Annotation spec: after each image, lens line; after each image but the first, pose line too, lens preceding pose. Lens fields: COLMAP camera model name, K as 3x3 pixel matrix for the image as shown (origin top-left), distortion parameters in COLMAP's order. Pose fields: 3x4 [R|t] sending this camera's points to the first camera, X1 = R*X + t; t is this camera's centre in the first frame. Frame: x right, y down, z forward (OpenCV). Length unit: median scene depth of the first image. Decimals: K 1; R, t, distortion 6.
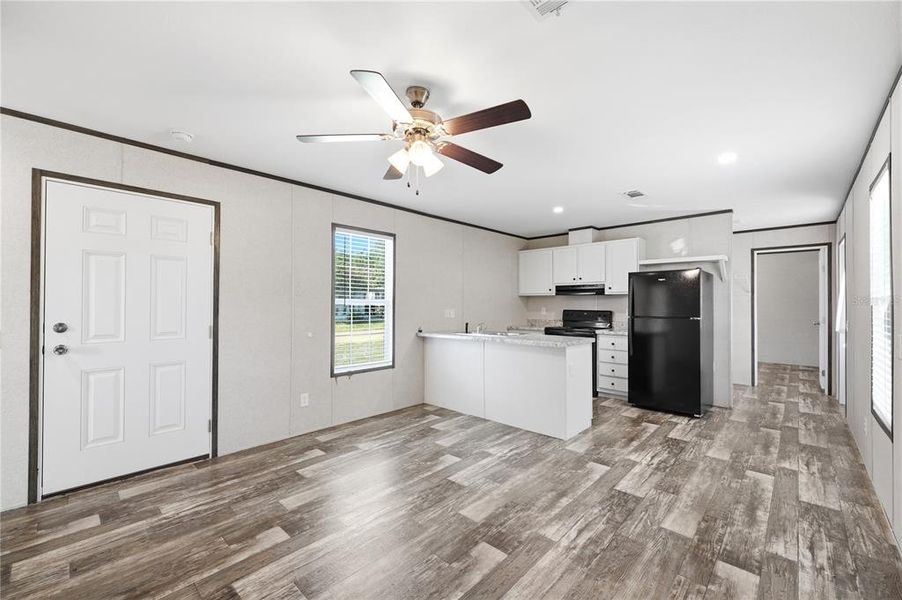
lens RADIAL K [[362.2, 0, 451.0], [0, 362.2, 300.0], [0, 0, 1]] dist [0.003701, -0.000392]
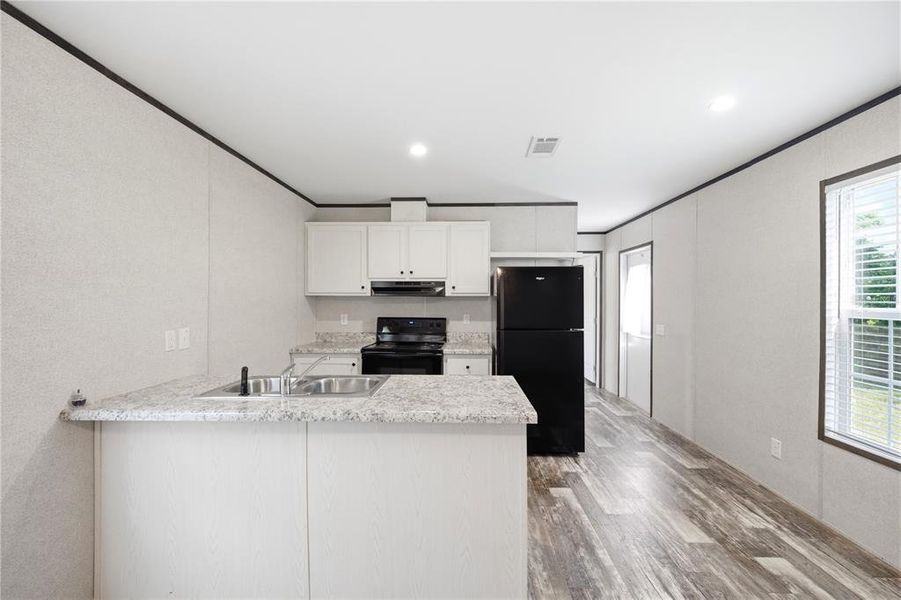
lens RADIAL K [[366.9, 0, 451.7], [0, 366.9, 301.1], [0, 0, 1]] dist [-0.000551, -0.000049]
pose [[0.750908, -0.001861, 0.660405, -0.044954], [-0.007633, 0.999905, 0.011497, -0.014663], [-0.660363, -0.013674, 0.750822, 0.476904]]
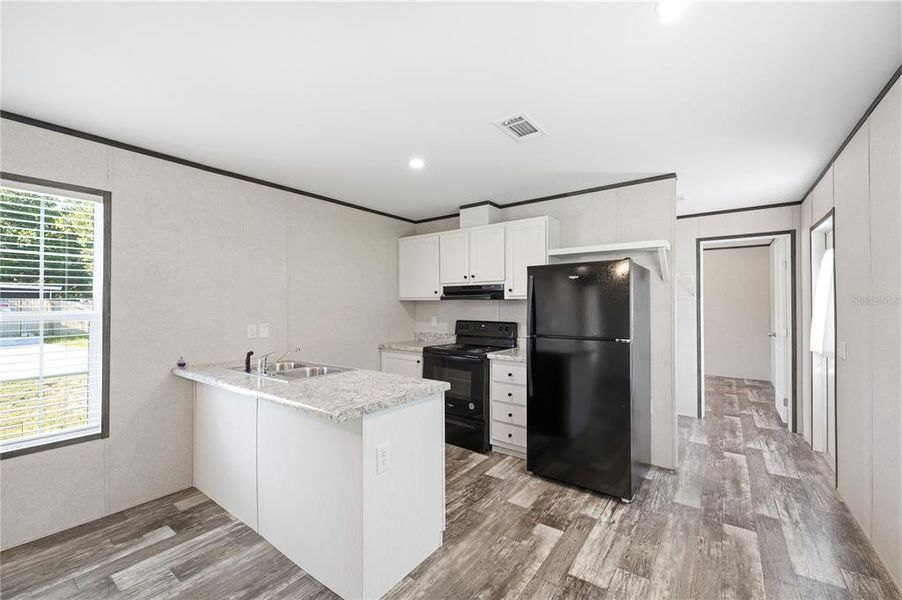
lens RADIAL K [[365.9, 0, 448.1], [0, 365.9, 300.7], [0, 0, 1]] dist [0.000351, 0.000042]
pose [[0.993175, -0.003741, 0.116571, 0.250810], [0.003695, 0.999993, 0.000614, -0.014285], [-0.116573, -0.000179, 0.993182, 0.342497]]
